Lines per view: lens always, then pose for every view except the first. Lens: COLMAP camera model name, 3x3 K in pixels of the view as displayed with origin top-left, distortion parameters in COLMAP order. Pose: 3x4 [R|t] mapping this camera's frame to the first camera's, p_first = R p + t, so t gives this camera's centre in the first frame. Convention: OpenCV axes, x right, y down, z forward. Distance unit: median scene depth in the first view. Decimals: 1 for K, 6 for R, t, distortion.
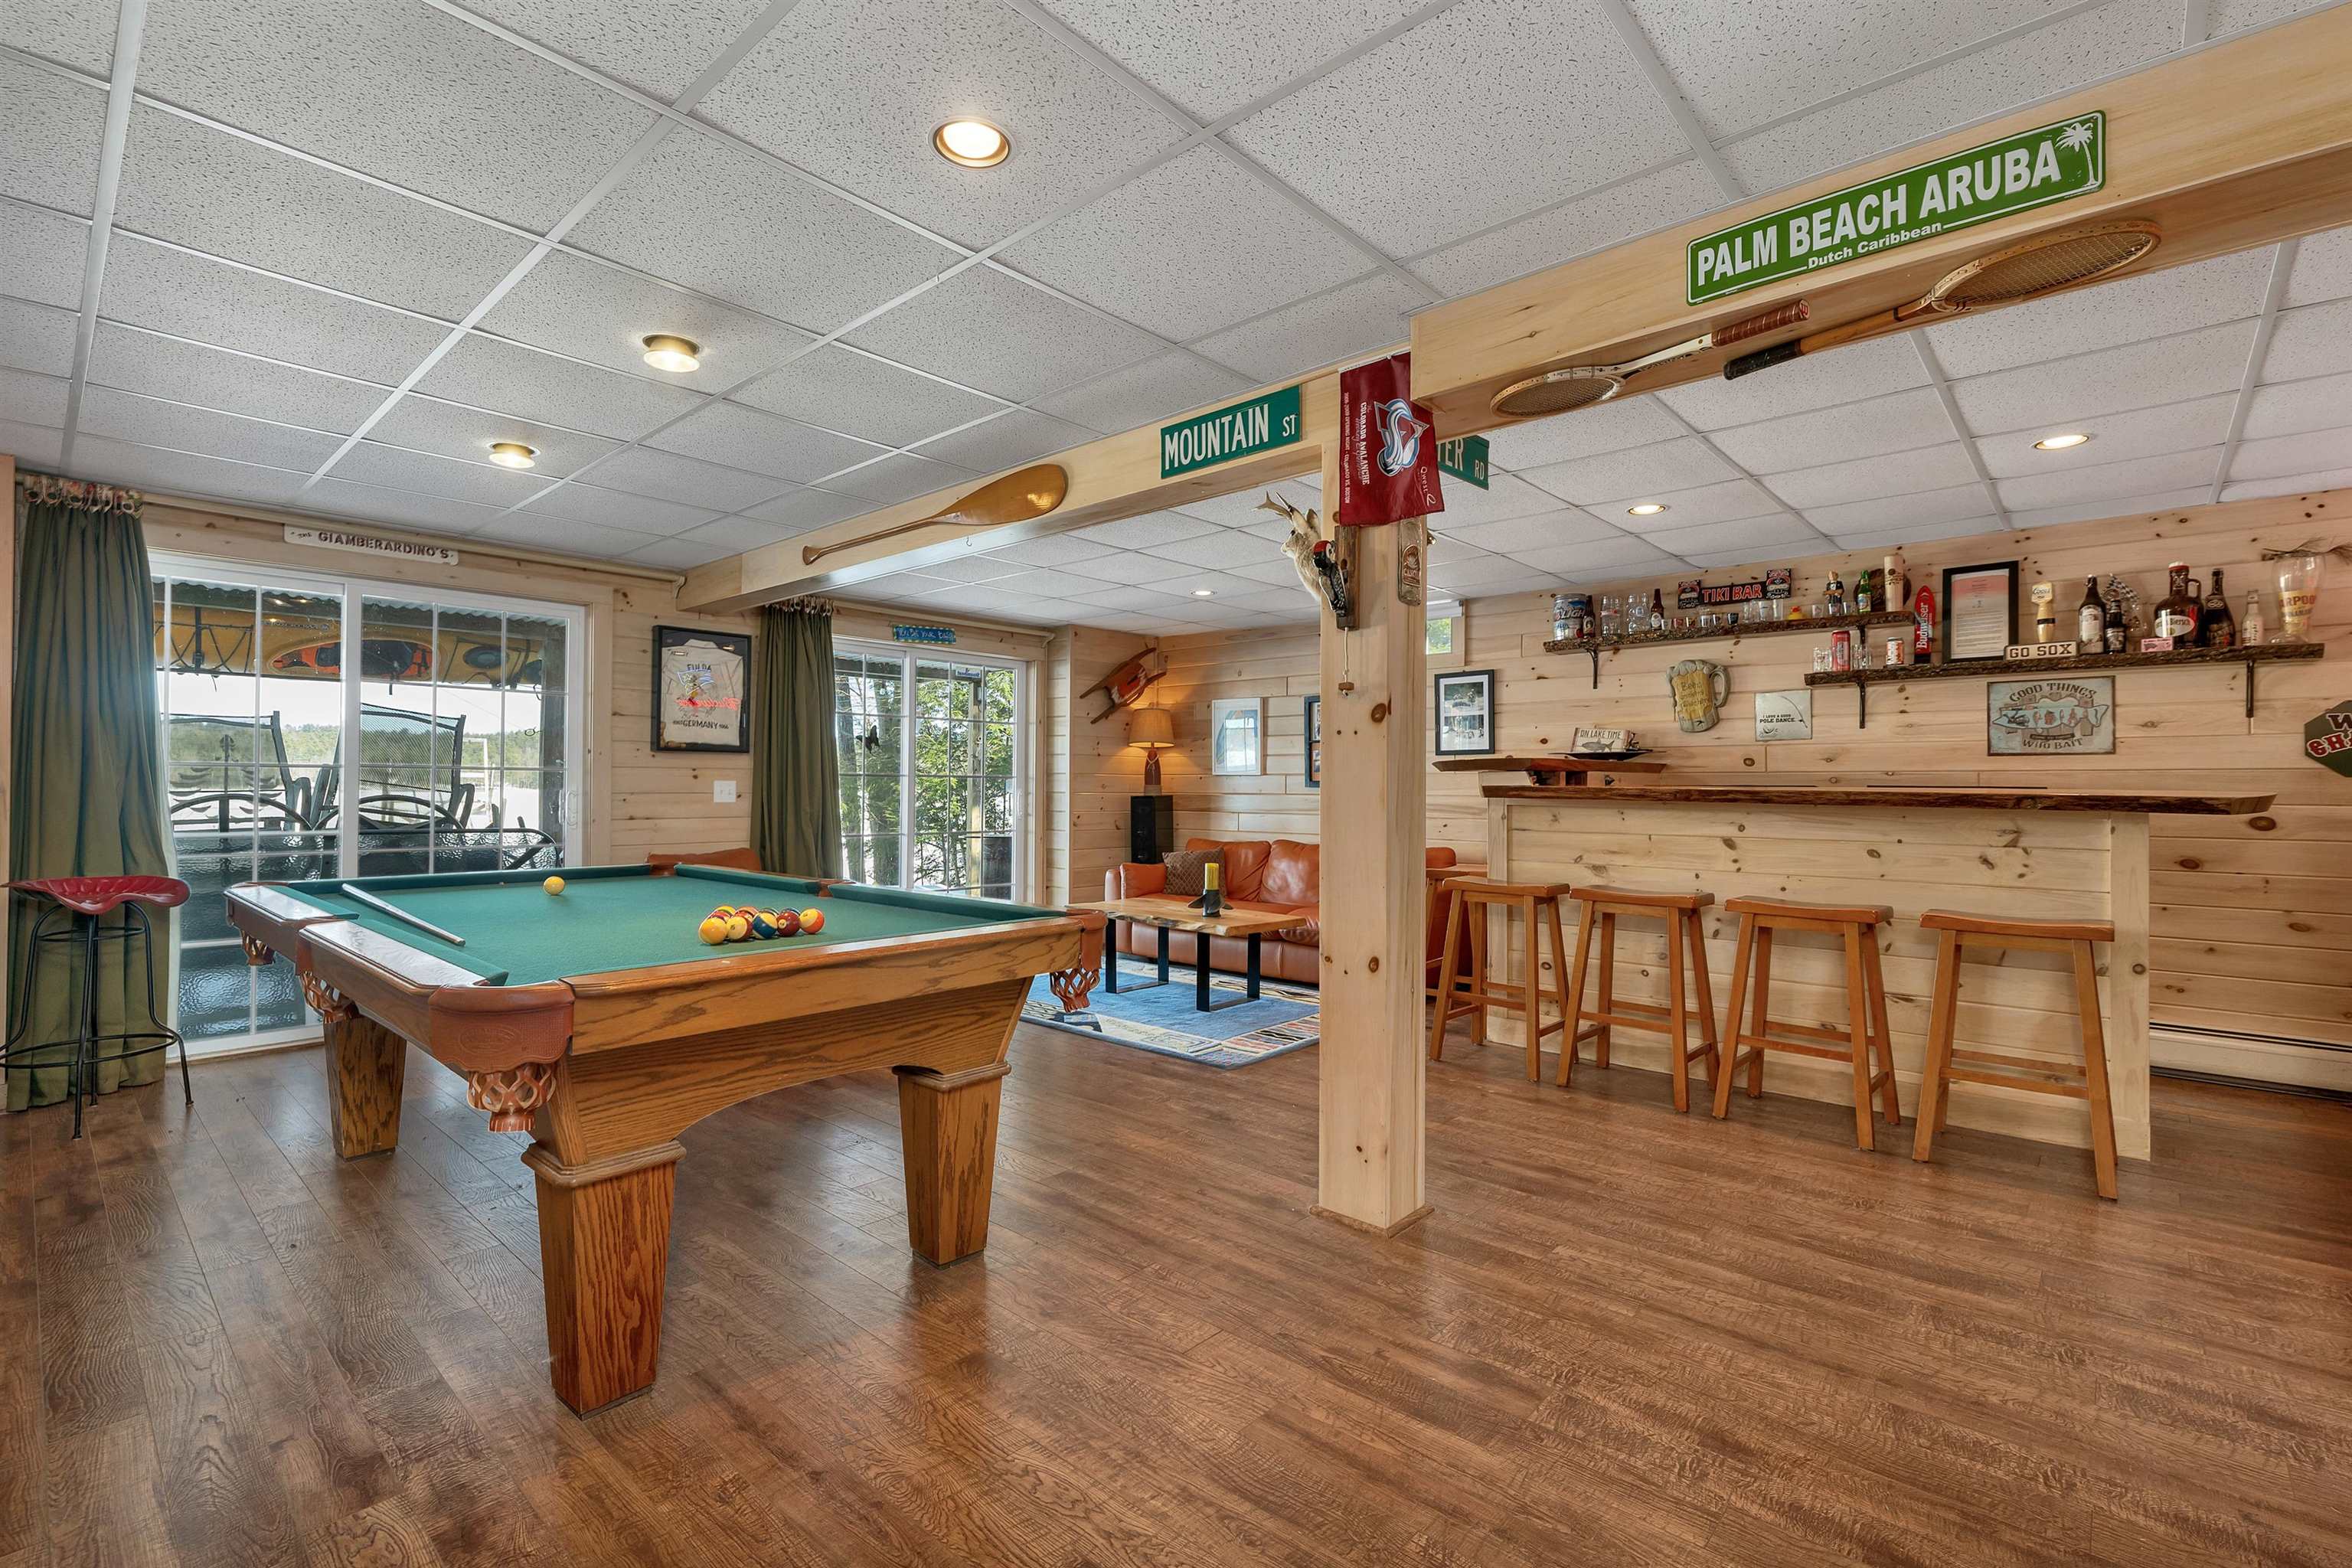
lens RADIAL K [[1043.6, 0, 1165.6], [0, 1043.6, 782.1], [0, 0, 1]] dist [-0.000287, -0.000203]
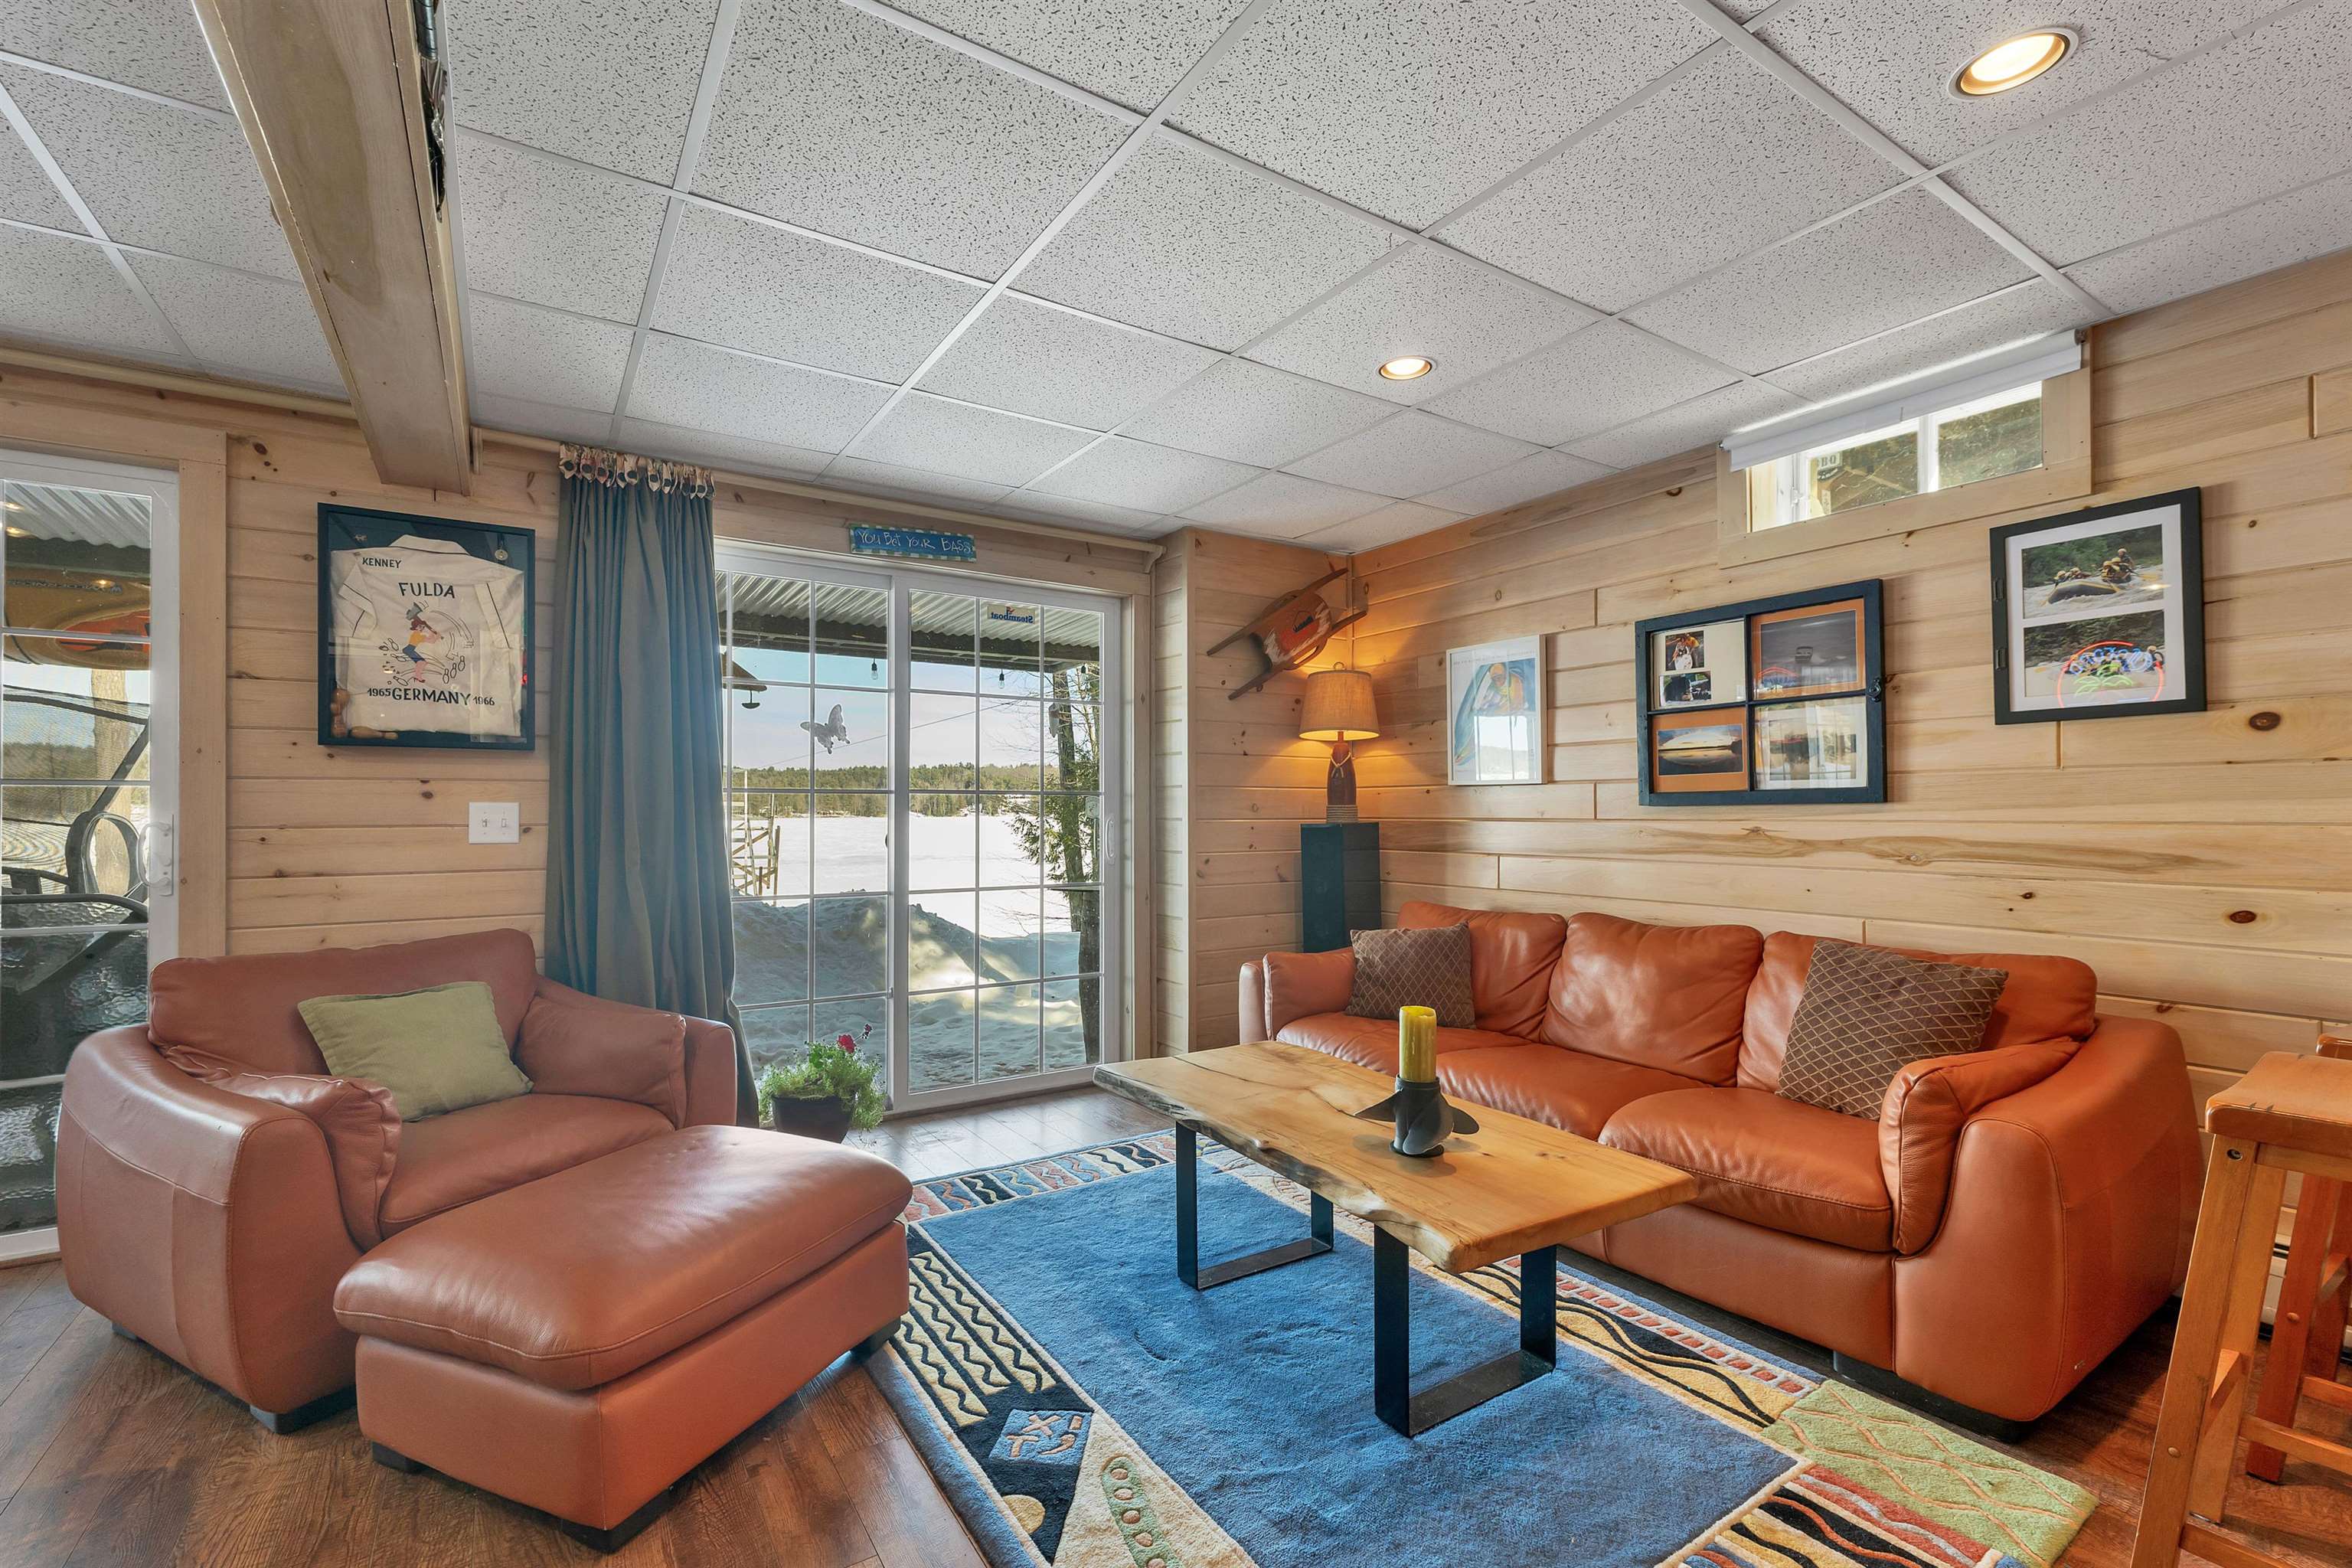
lens RADIAL K [[1012.8, 0, 1166.8], [0, 1012.8, 802.9], [0, 0, 1]] dist [0.002190, 0.000380]
pose [[0.967706, -0.010010, -0.251884, 0.049439], [0.008971, 0.999946, -0.005274, 0.005339], [0.251923, 0.002844, 0.967743, 0.618716]]
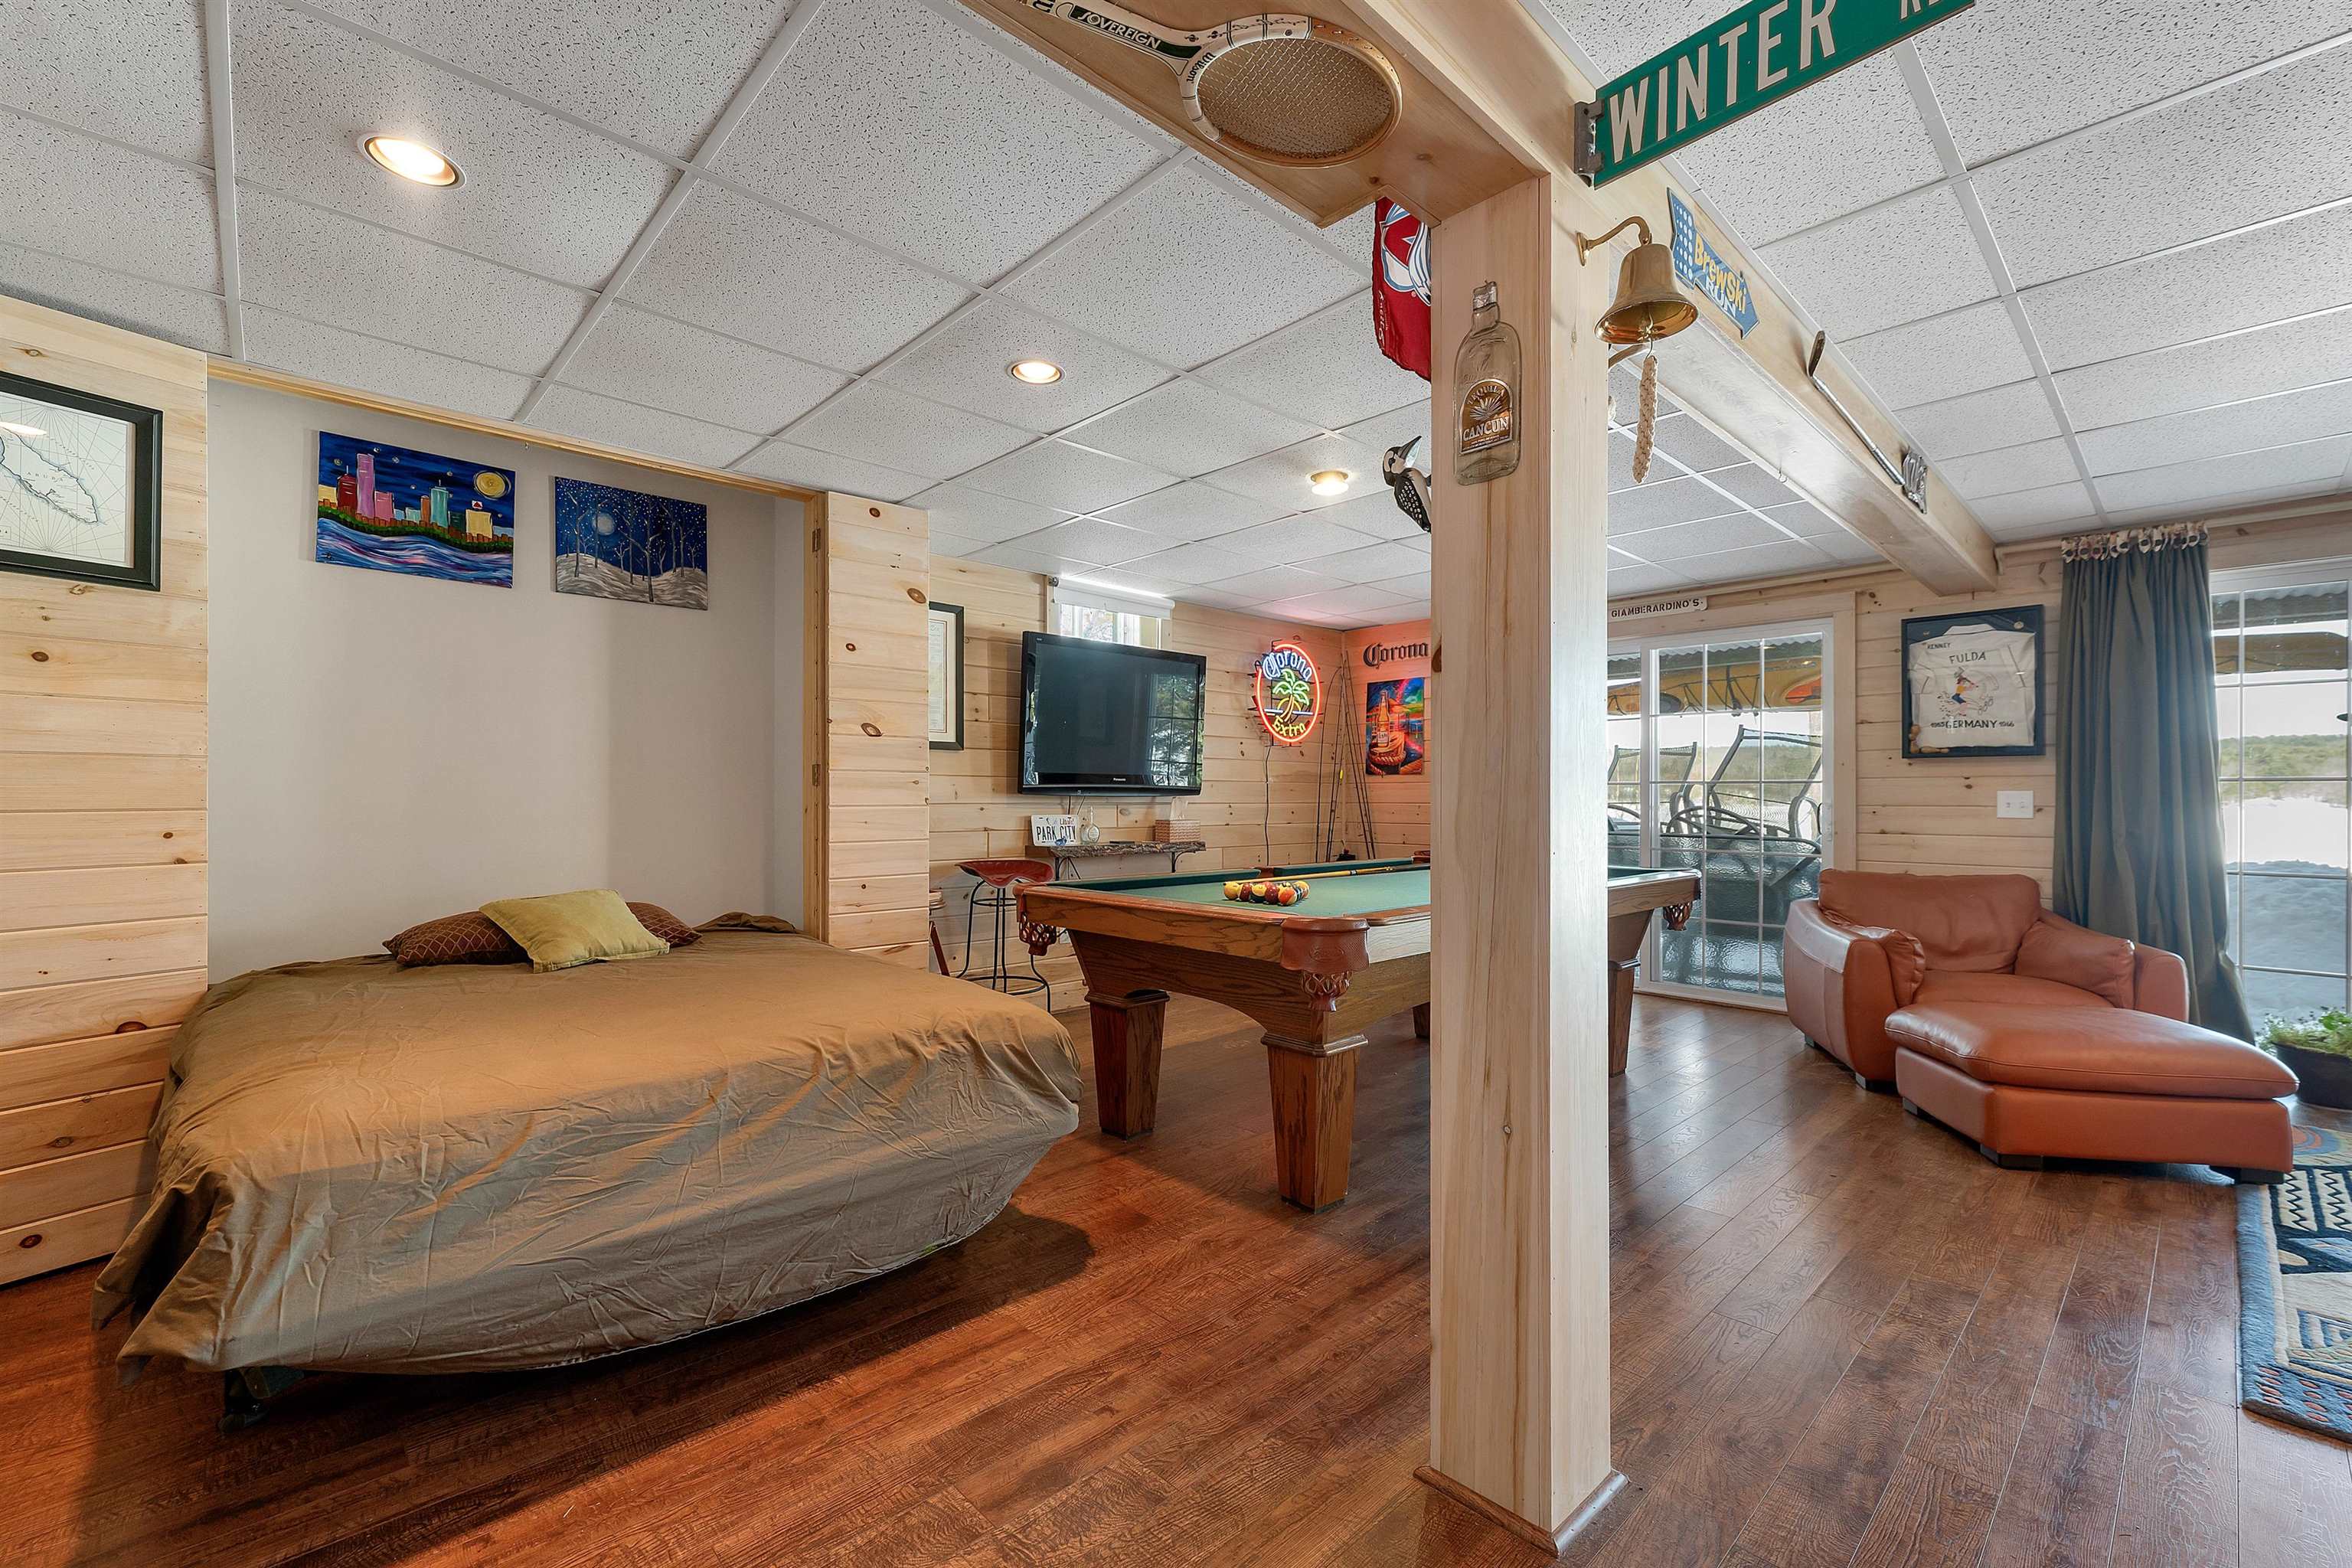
lens RADIAL K [[973.4, 0, 1171.5], [0, 973.4, 795.3], [0, 0, 1]] dist [0.002714, -0.000238]
pose [[-0.079178, -0.008516, -0.996824, 0.407367], [0.002105, 0.999960, -0.008710, 0.007826], [0.996858, -0.002788, -0.079157, 0.435628]]
